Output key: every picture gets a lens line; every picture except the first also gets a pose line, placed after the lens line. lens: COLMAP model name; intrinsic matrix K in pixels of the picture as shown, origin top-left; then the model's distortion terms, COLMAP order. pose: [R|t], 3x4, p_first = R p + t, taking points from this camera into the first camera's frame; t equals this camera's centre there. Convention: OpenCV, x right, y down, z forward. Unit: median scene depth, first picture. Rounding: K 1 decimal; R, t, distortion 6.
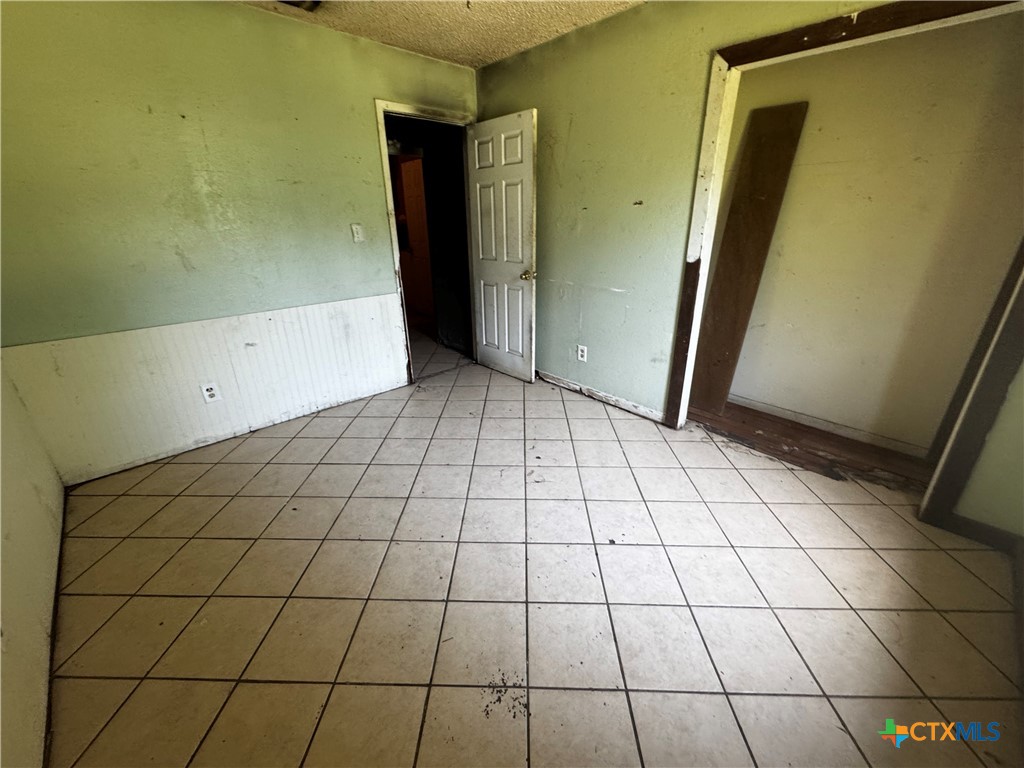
lens RADIAL K [[410.2, 0, 513.9], [0, 410.2, 381.0], [0, 0, 1]] dist [-0.005641, 0.001027]
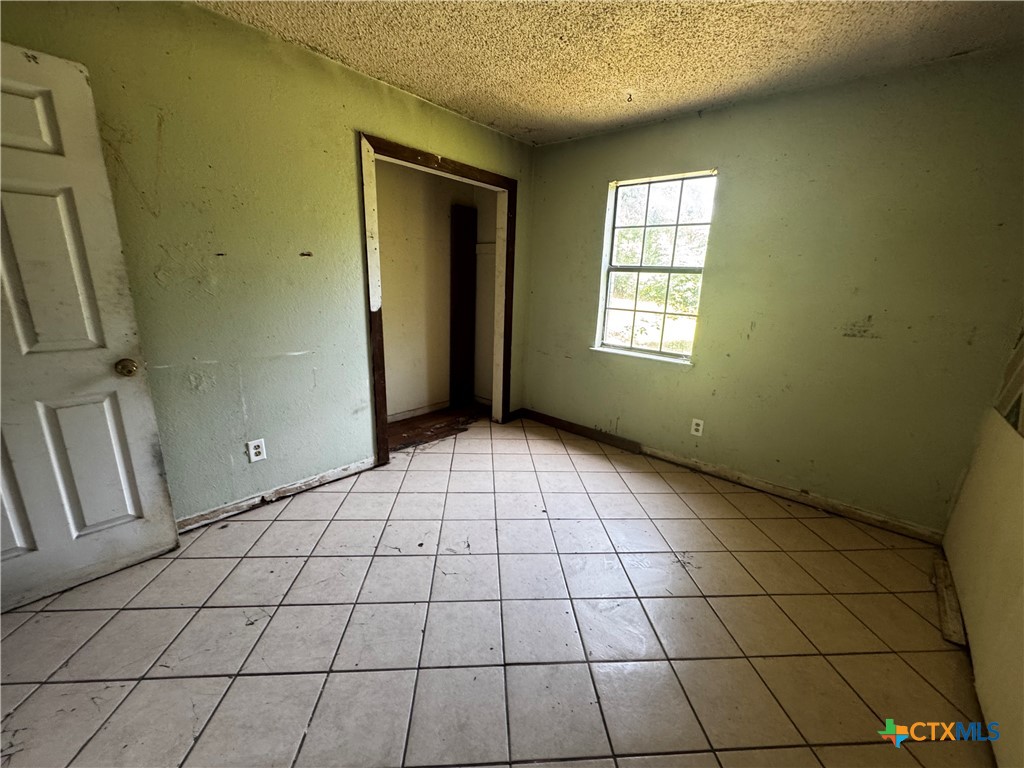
lens RADIAL K [[410.2, 0, 509.4], [0, 410.2, 381.9], [0, 0, 1]] dist [-0.005641, 0.001027]
pose [[-0.085565, -0.247899, 0.965000, -0.581777], [0.336907, 0.904299, 0.262178, -0.234816], [-0.937642, 0.347548, 0.006143, 0.592972]]
